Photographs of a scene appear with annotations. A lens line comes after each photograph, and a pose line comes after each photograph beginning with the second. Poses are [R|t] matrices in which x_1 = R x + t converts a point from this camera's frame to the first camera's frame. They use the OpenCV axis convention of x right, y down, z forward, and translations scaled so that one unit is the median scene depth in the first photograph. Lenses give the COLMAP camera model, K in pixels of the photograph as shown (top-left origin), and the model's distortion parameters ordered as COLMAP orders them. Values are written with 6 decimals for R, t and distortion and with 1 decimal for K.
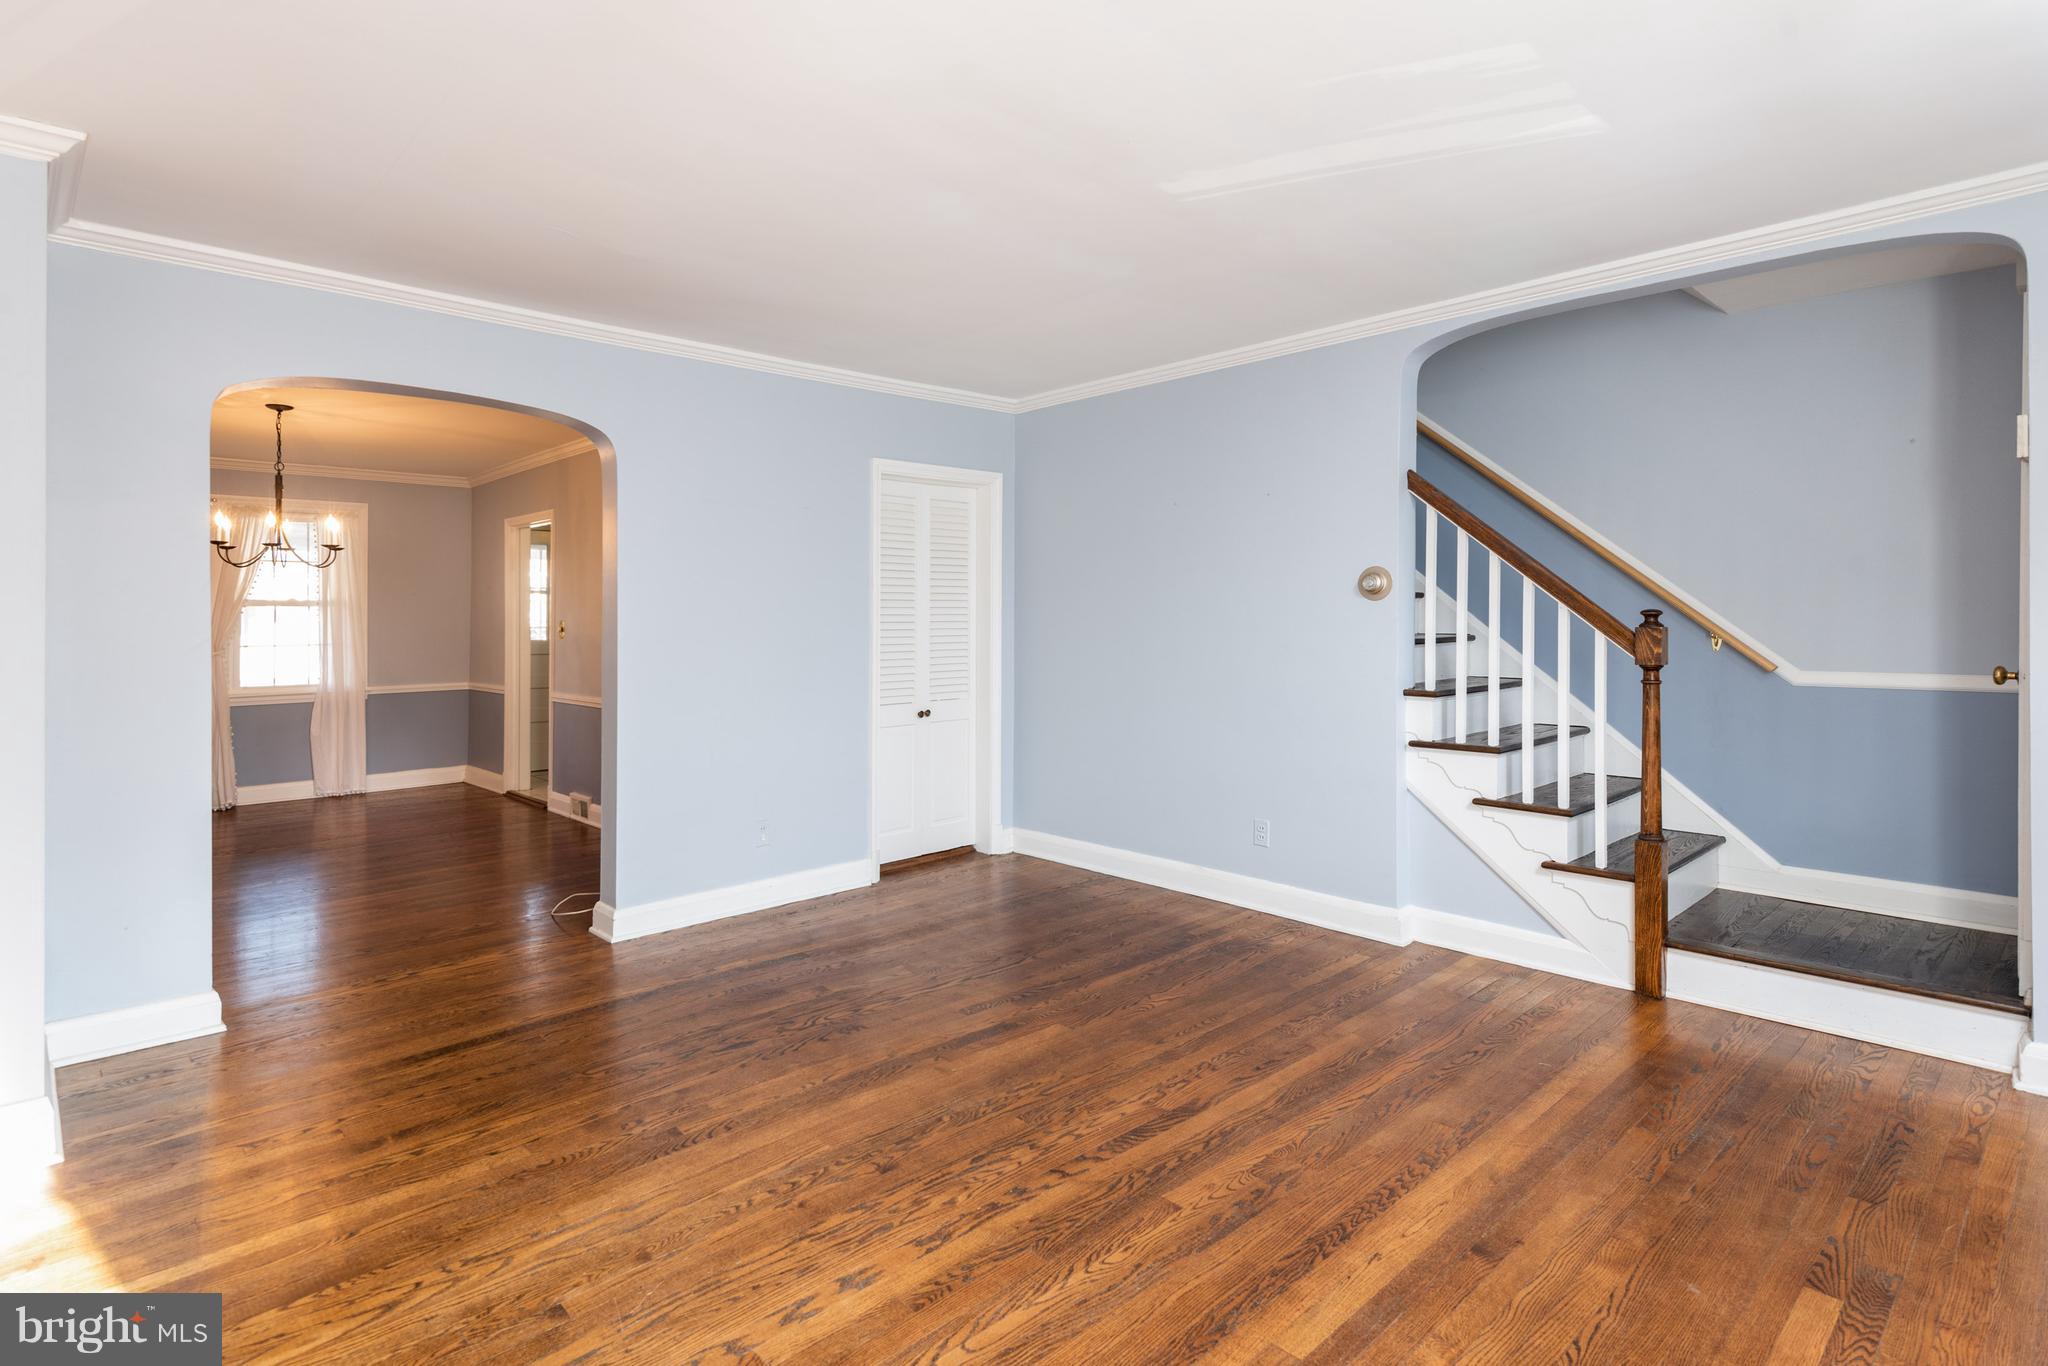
lens RADIAL K [[1016.8, 0, 957.6], [0, 1016.8, 629.2], [0, 0, 1]] dist [0.076945, -0.046600]
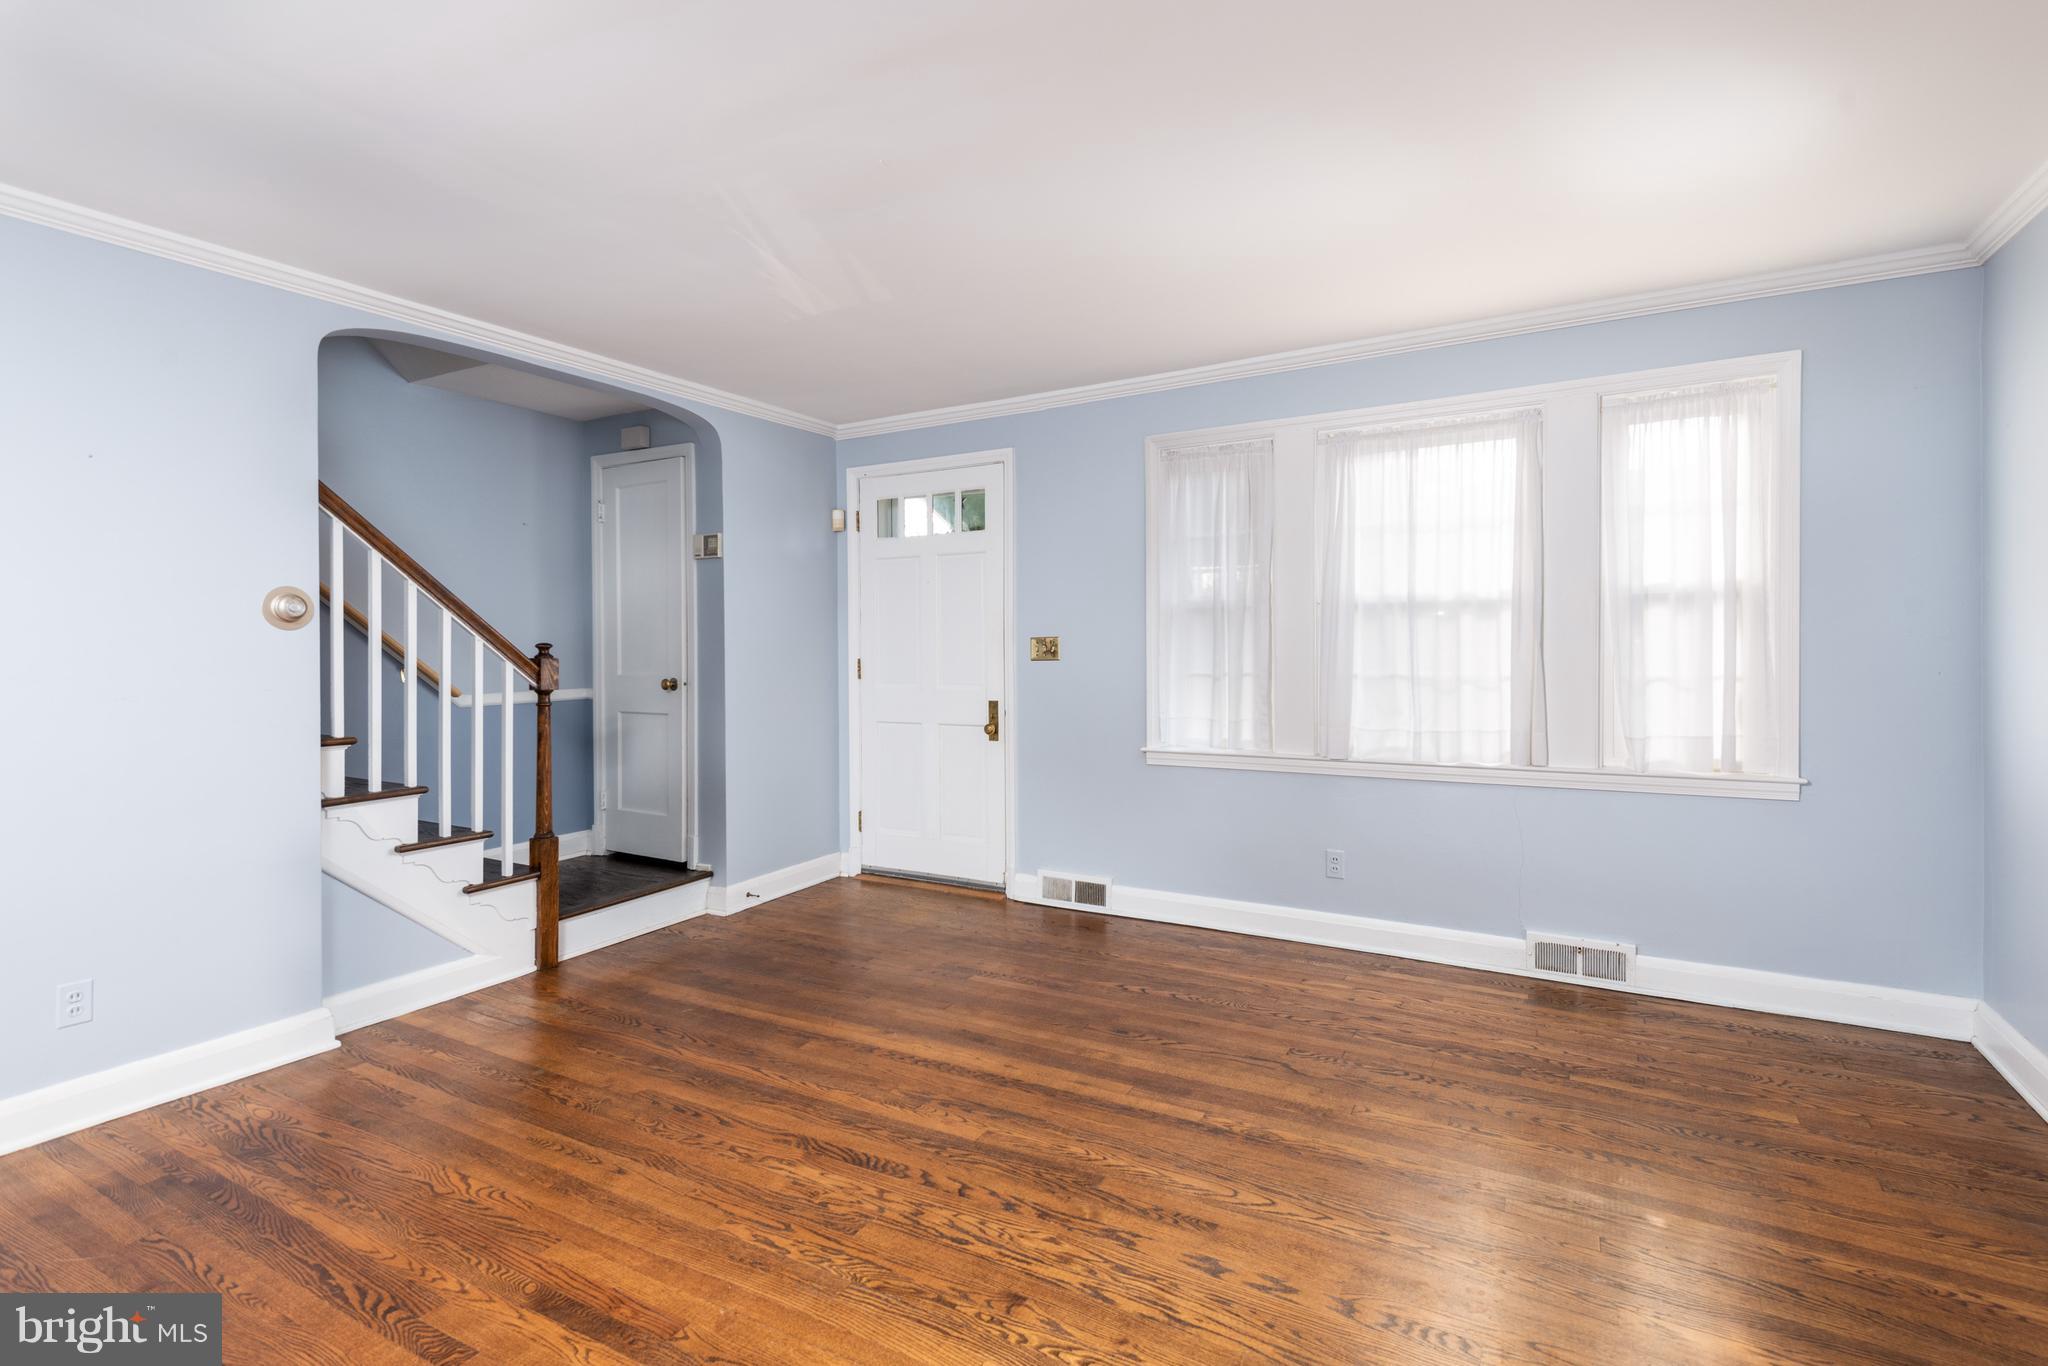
lens RADIAL K [[1016.8, 0, 957.6], [0, 1016.8, 629.2], [0, 0, 1]] dist [0.076945, -0.046600]
pose [[-0.294854, 0.030665, 0.955050, -0.854653], [0.015464, 0.999507, -0.027318, 0.006577], [-0.955417, 0.006714, -0.295183, 1.263795]]
